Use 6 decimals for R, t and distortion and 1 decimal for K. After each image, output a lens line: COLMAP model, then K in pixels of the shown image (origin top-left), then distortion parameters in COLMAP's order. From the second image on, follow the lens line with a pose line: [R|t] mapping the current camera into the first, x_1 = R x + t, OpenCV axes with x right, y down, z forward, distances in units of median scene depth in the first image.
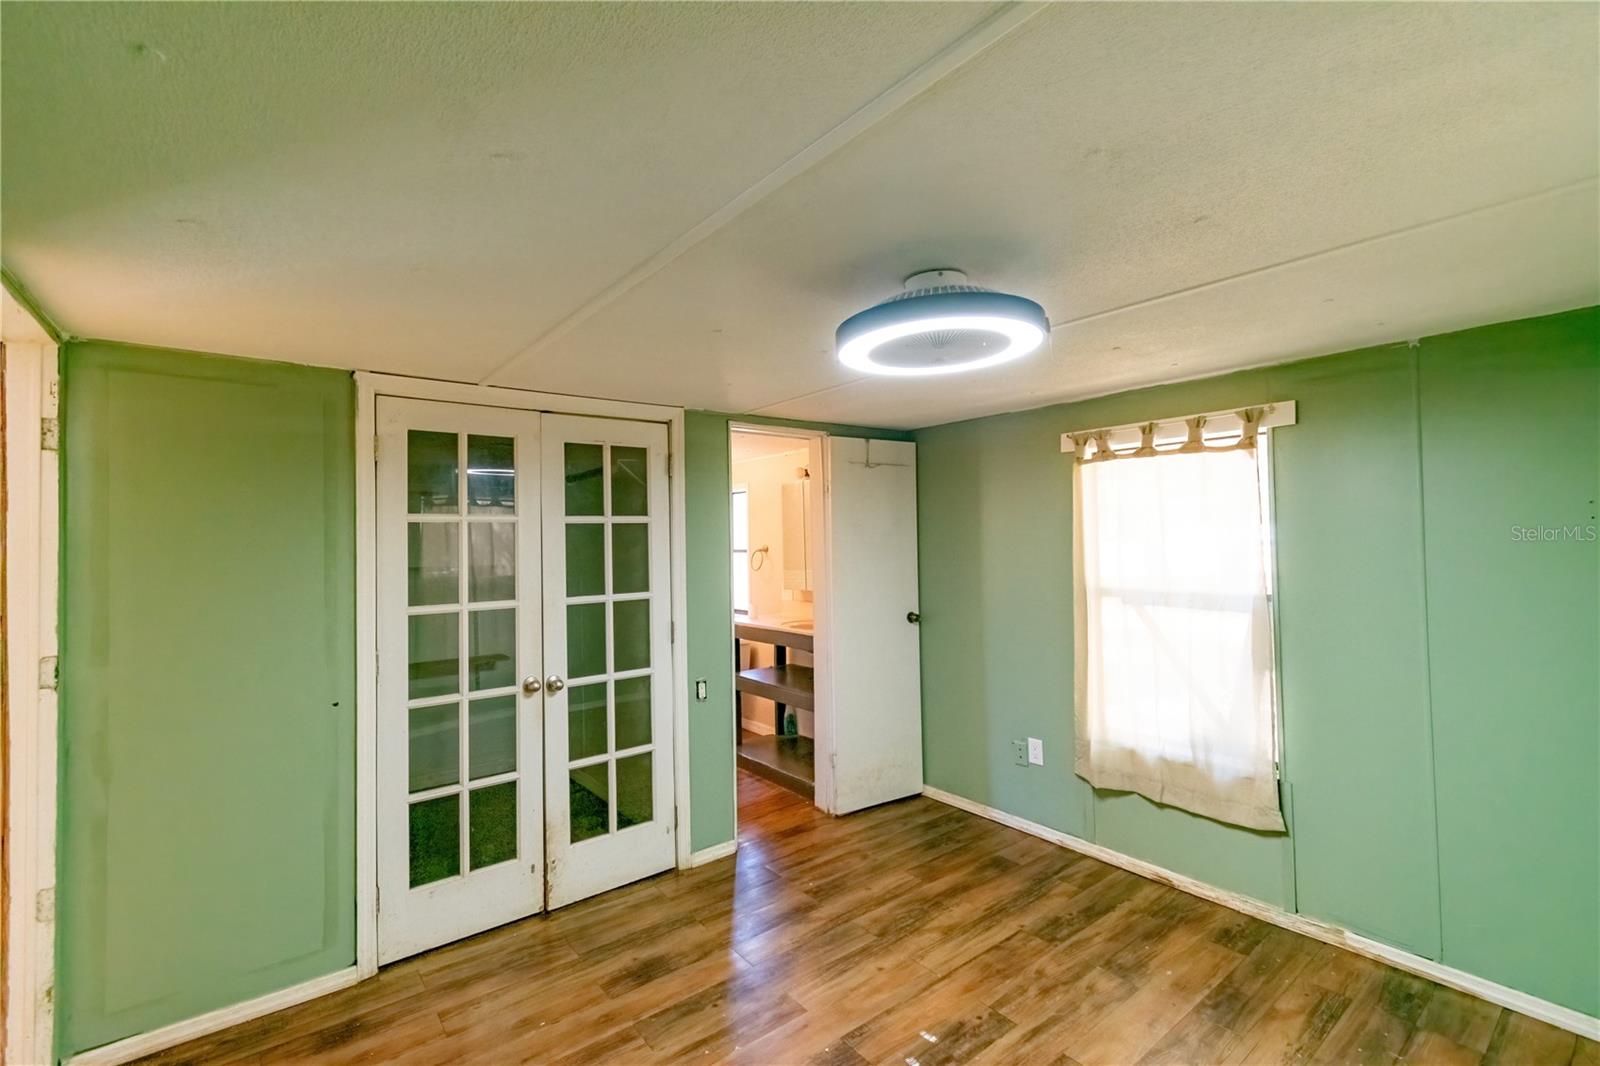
lens RADIAL K [[700.8, 0, 803.7], [0, 700.8, 531.2], [0, 0, 1]] dist [0.000579, -0.000595]
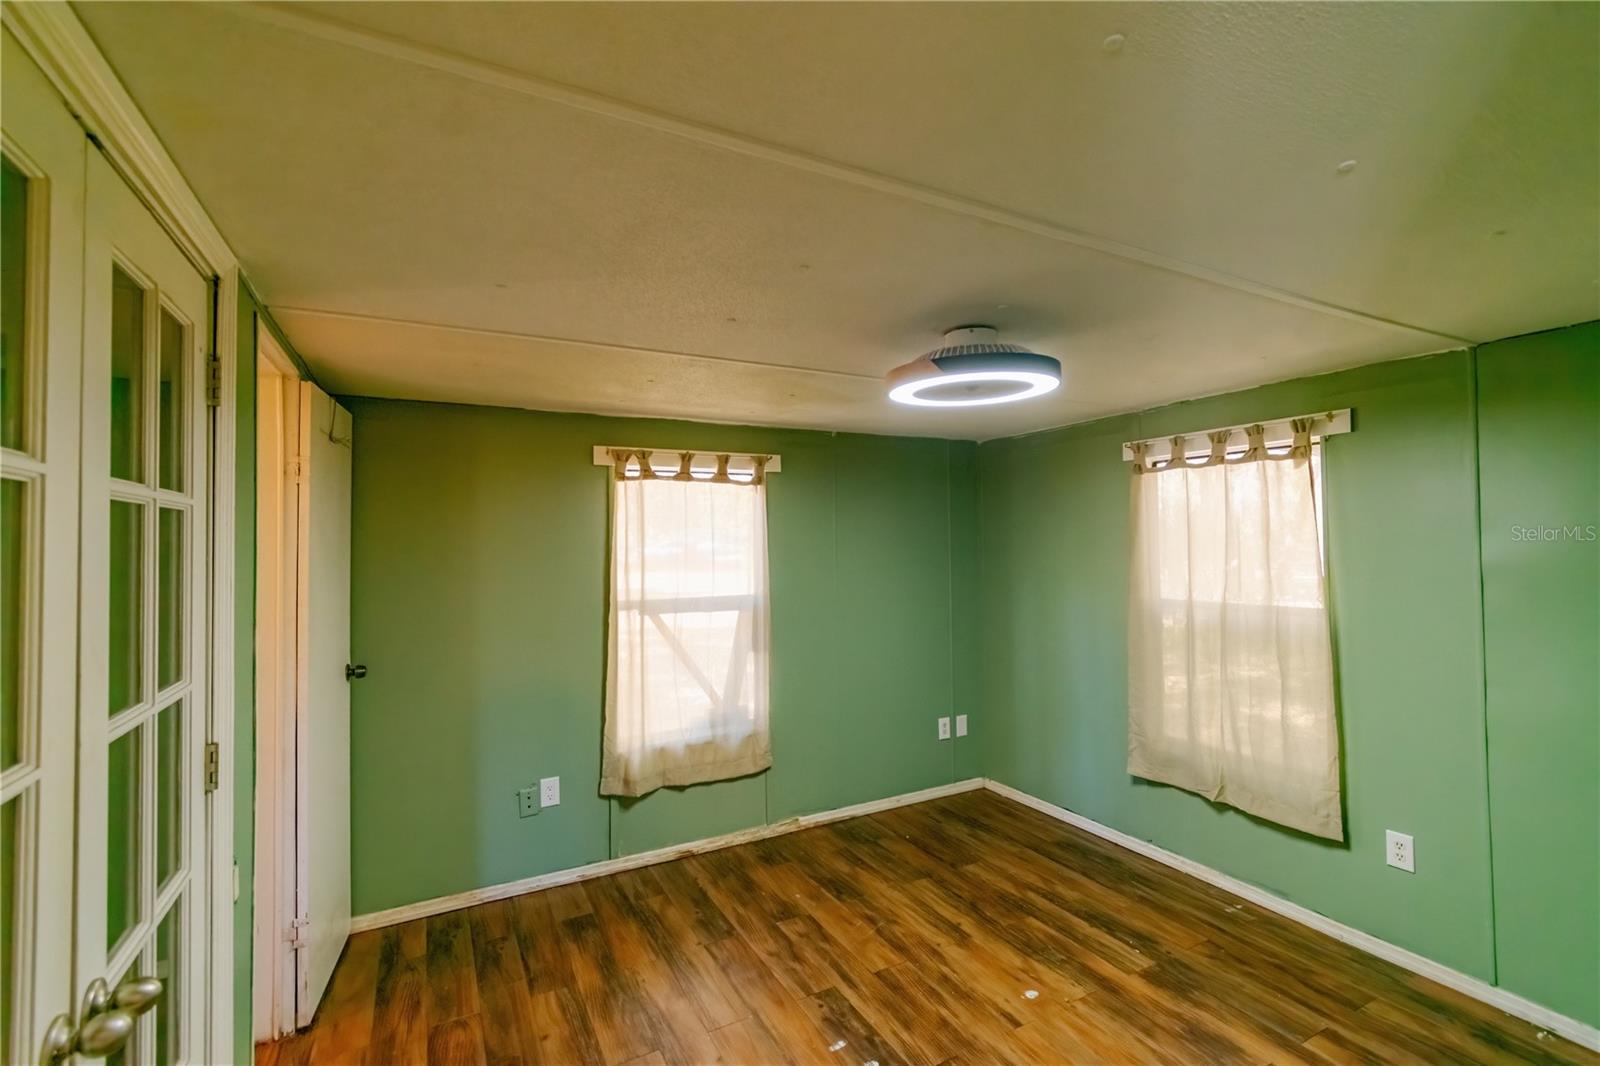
lens RADIAL K [[700.8, 0, 803.7], [0, 700.8, 531.2], [0, 0, 1]] dist [0.000579, -0.000595]
pose [[0.174612, 0.035374, 0.984002, -0.604677], [0.000222, 0.999353, -0.035966, 0.016226], [-0.984637, 0.006499, 0.174491, 0.624226]]
